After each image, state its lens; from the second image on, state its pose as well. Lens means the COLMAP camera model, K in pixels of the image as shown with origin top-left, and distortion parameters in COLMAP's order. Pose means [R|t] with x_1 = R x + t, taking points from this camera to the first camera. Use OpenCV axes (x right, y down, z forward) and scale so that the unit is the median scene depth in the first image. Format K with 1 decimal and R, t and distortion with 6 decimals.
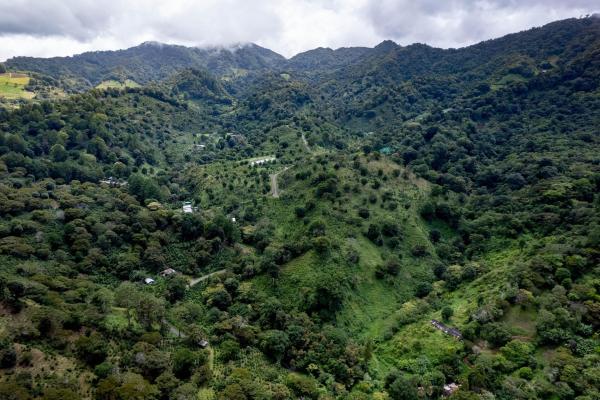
lens RADIAL K [[385.5, 0, 298.8], [0, 385.5, 199.7], [0, 0, 1]] dist [-0.079824, 0.072722]
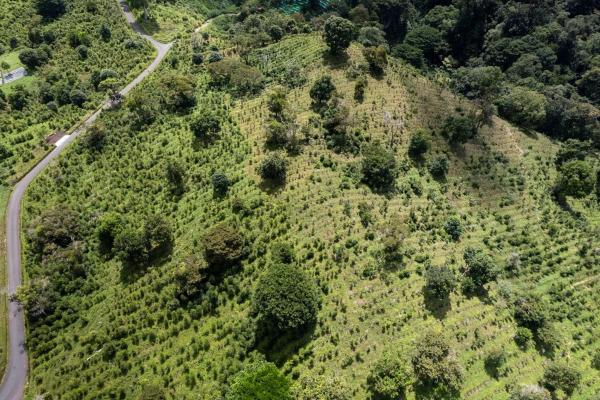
lens RADIAL K [[385.5, 0, 300.7], [0, 385.5, 201.7], [0, 0, 1]] dist [-0.079824, 0.072722]
pose [[0.933735, -0.229889, 0.274390, 0.044799], [0.080390, 0.881616, 0.465071, -0.165067], [-0.348821, -0.412195, 0.841676, 0.753100]]
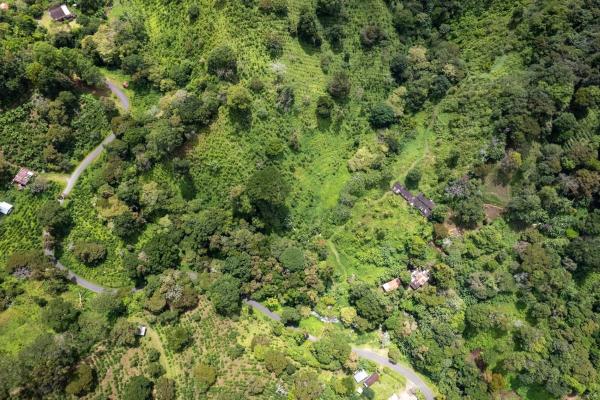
lens RADIAL K [[385.5, 0, 297.1], [0, 385.5, 202.3], [0, 0, 1]] dist [-0.079824, 0.072722]
pose [[0.960112, -0.264045, 0.092006, 0.031627], [0.075201, 0.560760, 0.824556, -0.191390], [-0.269313, -0.784747, 0.558249, 0.297003]]
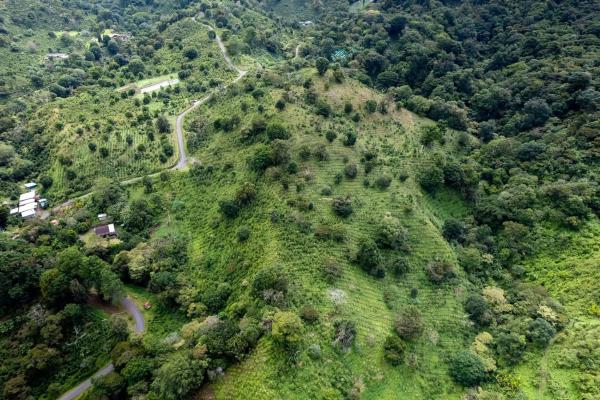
lens RADIAL K [[385.5, 0, 299.3], [0, 385.5, 201.2], [0, 0, 1]] dist [-0.079824, 0.072722]
pose [[0.979102, -0.106169, 0.173456, 0.006066], [0.050106, 0.952557, 0.300209, -0.114493], [-0.197099, -0.285244, 0.937970, 0.363181]]
